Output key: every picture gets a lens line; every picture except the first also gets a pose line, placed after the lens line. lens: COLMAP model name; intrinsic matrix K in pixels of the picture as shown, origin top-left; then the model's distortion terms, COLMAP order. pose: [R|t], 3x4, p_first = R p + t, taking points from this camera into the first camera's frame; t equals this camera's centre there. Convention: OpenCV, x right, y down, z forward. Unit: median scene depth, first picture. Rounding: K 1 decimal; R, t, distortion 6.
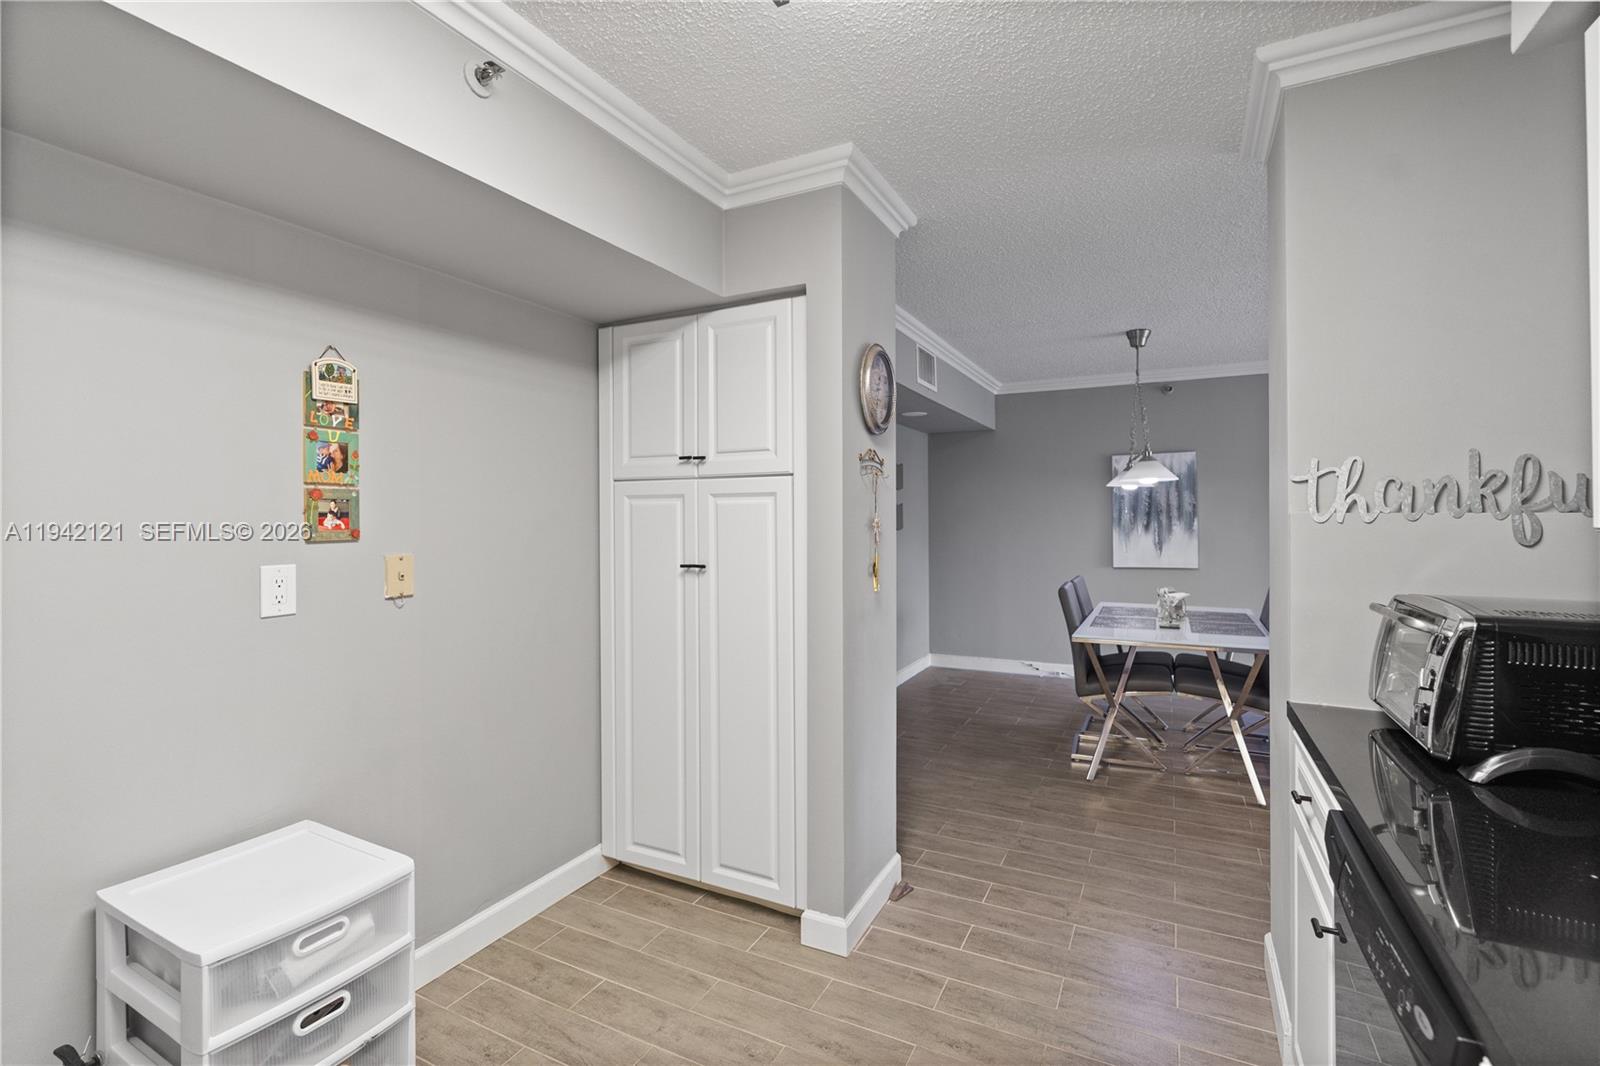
lens RADIAL K [[730.7, 0, 799.7], [0, 730.7, 518.1], [0, 0, 1]] dist [-0.002336, 0.001704]
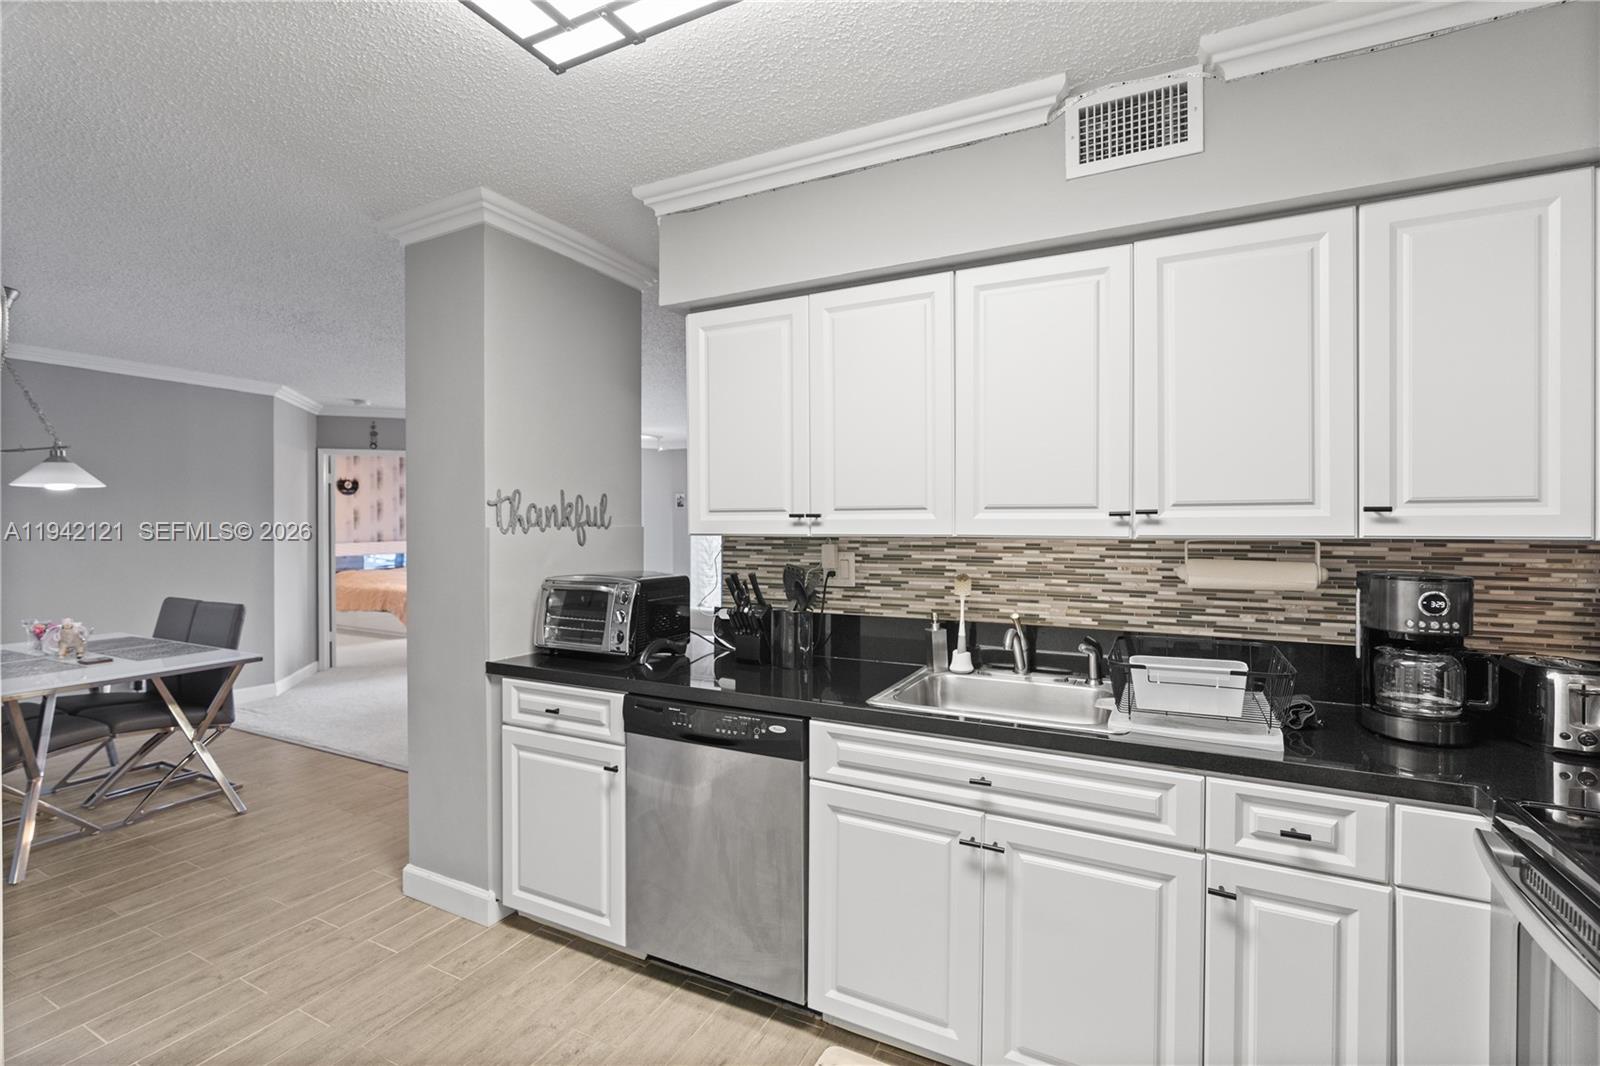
lens RADIAL K [[730.7, 0, 788.4], [0, 730.7, 522.8], [0, 0, 1]] dist [-0.002336, 0.001704]
pose [[0.025752, 0.000318, 0.999668, -0.698214], [0.008213, 0.999966, -0.000529, -0.009555], [-0.999635, 0.008224, 0.025749, 0.383047]]
